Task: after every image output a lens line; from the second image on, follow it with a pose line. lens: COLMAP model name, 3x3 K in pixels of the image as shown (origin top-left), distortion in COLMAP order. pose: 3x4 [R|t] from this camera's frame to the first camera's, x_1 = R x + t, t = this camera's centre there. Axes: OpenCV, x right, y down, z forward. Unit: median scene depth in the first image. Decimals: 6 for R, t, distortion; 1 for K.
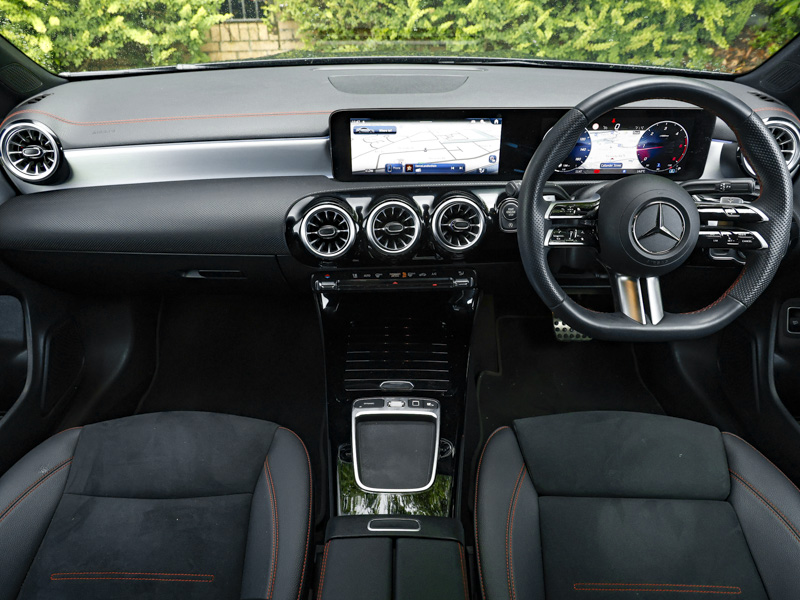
lens RADIAL K [[623.7, 0, 393.1], [0, 623.7, 293.7], [0, 0, 1]] dist [0.010811, -0.002332]
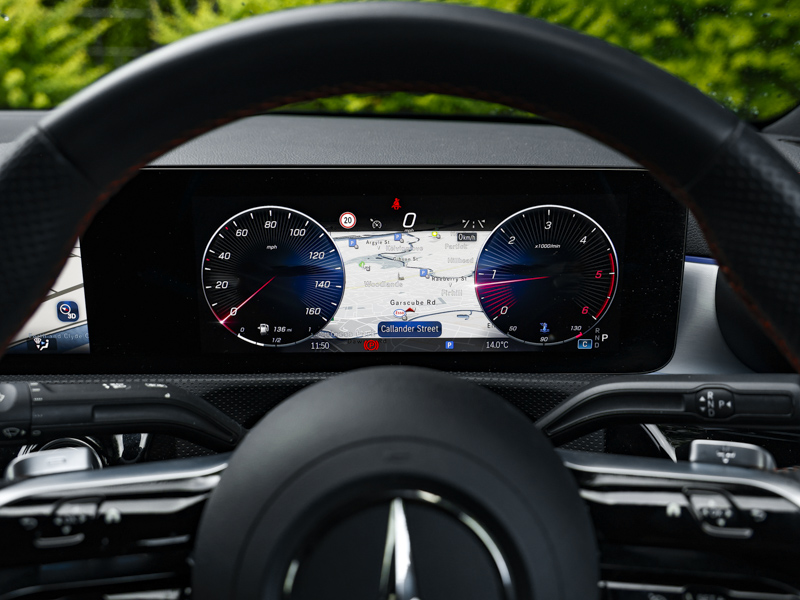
lens RADIAL K [[842.8, 0, 398.7], [0, 842.8, 305.6], [0, 0, 1]] dist [0.058771, 0.000000]
pose [[0.999987, -0.001742, -0.004842, 0.352788], [0.000637, 0.975615, -0.219486, -0.116375], [0.005106, 0.219480, 0.975604, 0.546029]]
